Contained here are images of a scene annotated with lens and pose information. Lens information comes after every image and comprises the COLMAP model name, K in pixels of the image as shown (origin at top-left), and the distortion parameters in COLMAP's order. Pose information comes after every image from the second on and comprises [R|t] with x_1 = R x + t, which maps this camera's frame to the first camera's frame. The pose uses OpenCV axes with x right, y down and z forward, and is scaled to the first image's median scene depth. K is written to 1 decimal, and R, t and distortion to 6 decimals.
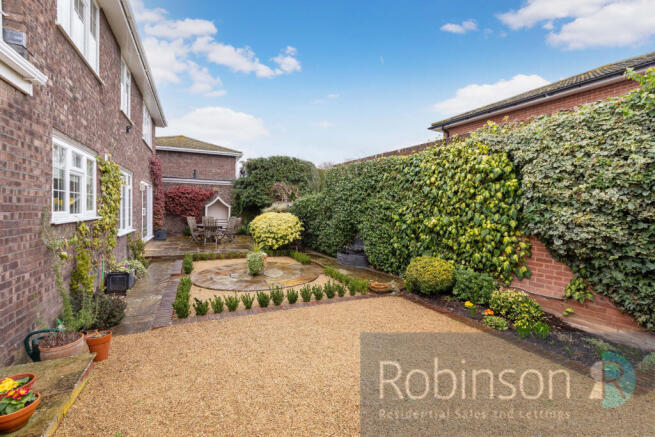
lens RADIAL K [[291.7, 0, 326.5], [0, 291.7, 211.6], [0, 0, 1]] dist [-0.000679, -0.000051]
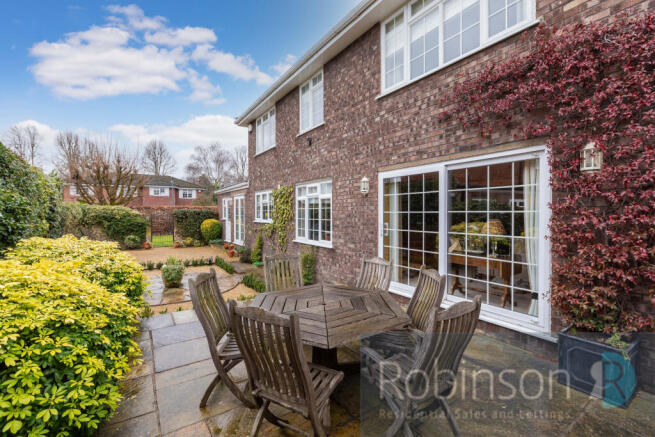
lens RADIAL K [[291.7, 0, 326.5], [0, 291.7, 211.6], [0, 0, 1]] dist [-0.000679, -0.000051]
pose [[-0.987519, -0.020385, -0.156172, -0.352273], [-0.020464, 0.999790, -0.001099, -0.023401], [0.156162, 0.002111, -0.987729, 1.213529]]
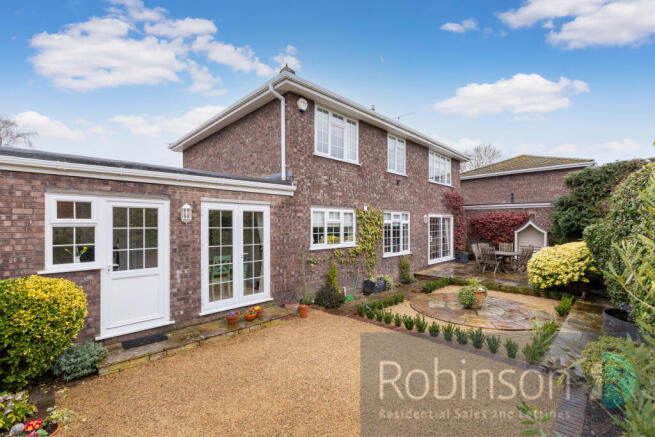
lens RADIAL K [[288.0, 0, 317.8], [0, 288.0, 222.8], [0, 0, 1]] dist [-0.000269, -0.000026]
pose [[0.337039, -0.022145, -0.941230, 0.303287], [-0.000928, 0.999715, -0.023853, -0.030614], [0.941490, 0.008913, 0.336922, 0.098959]]
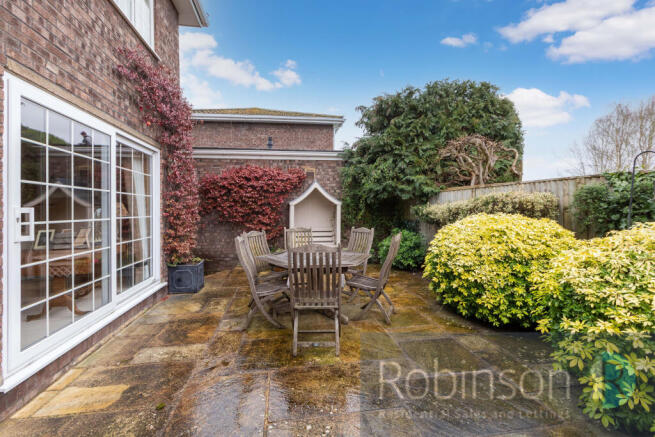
lens RADIAL K [[291.7, 0, 326.5], [0, 291.7, 211.6], [0, 0, 1]] dist [-0.000679, -0.000051]
pose [[0.965772, -0.021981, -0.258458, -0.288528], [0.021116, 0.999758, -0.006122, -0.002645], [0.258530, 0.000455, 0.966003, 0.682107]]
